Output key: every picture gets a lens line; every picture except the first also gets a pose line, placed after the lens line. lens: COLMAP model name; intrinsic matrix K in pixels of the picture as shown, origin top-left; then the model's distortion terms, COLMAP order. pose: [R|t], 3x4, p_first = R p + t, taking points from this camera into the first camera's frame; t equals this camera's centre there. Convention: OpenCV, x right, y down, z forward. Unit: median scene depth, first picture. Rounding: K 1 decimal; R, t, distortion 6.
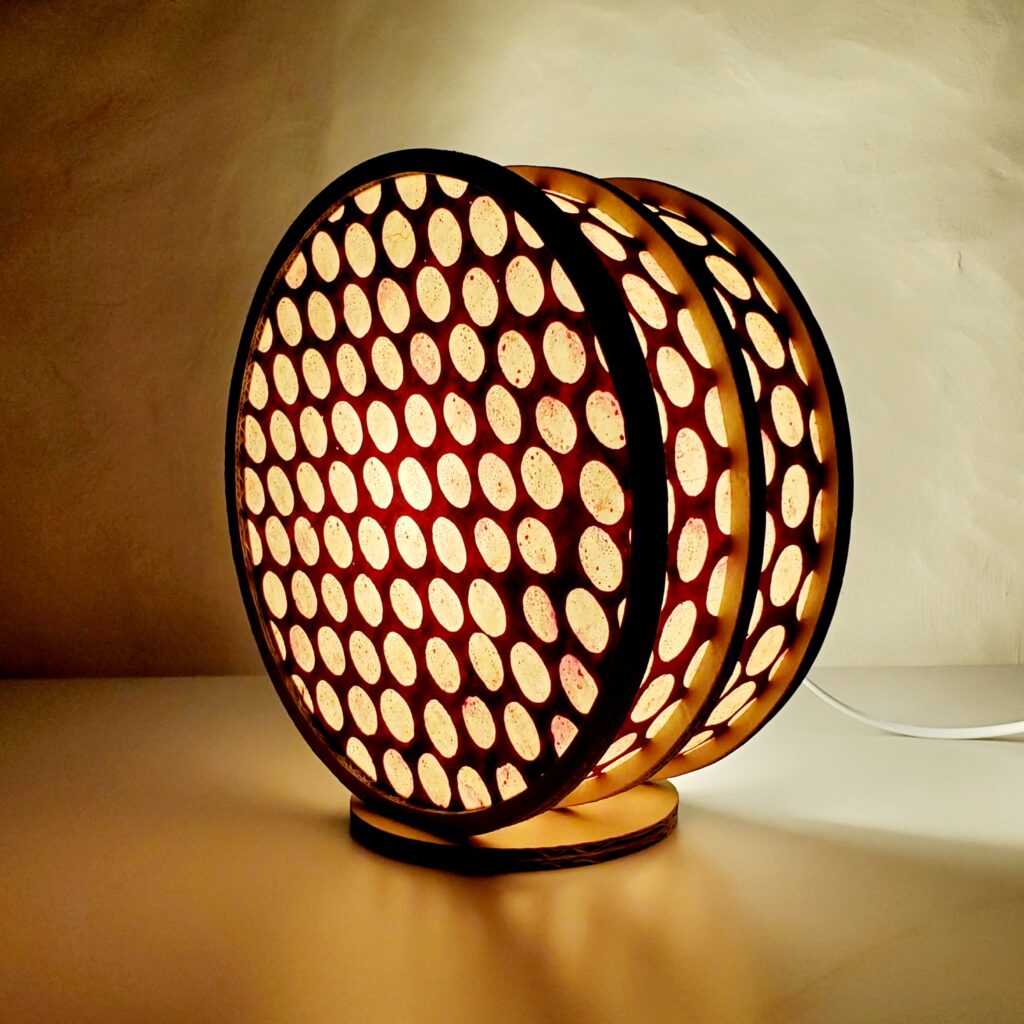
lens RADIAL K [[1380.0, 0, 532.2], [0, 1380.0, 566.3], [0, 0, 1]] dist [0.130312, 0.000000]
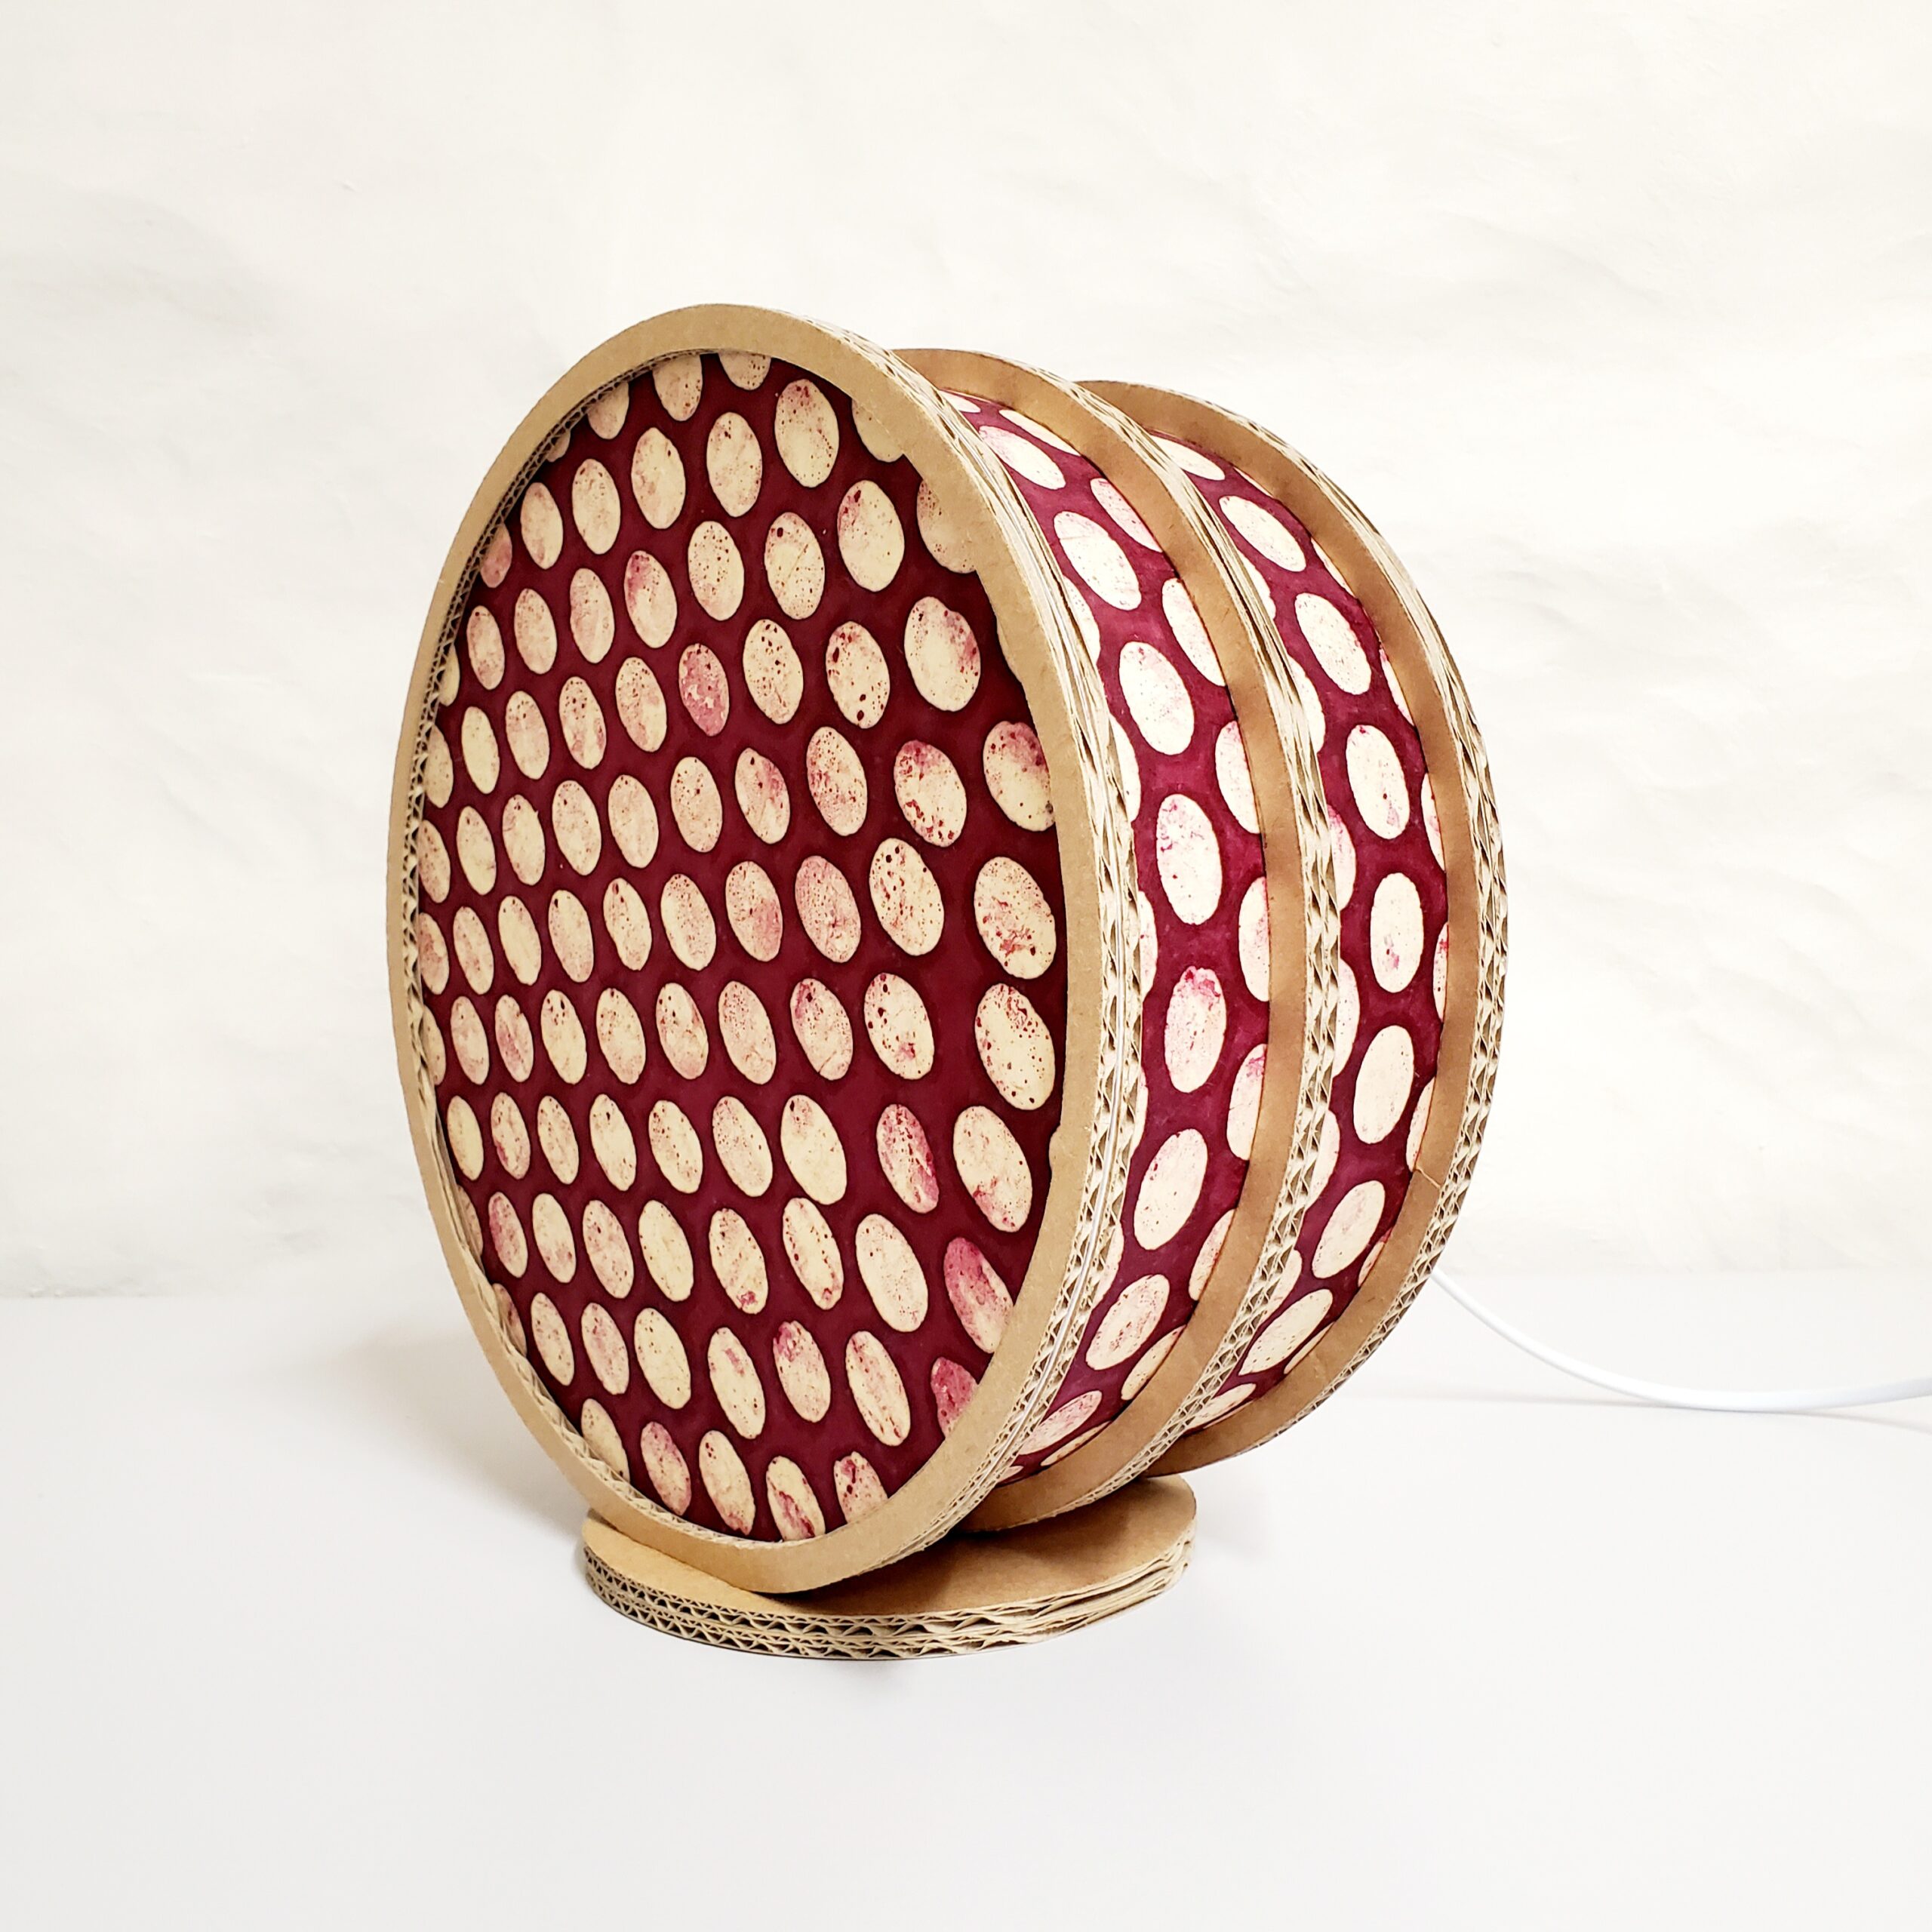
lens RADIAL K [[2034.2, 0, 961.8], [0, 2034.2, 971.3], [0, 0, 1]] dist [0.139215, 0.000000]
pose [[0.999360, -0.010336, -0.034244, 0.050757], [0.007661, 0.996974, -0.077352, 0.022632], [0.034939, 0.077040, 0.996416, 0.219609]]
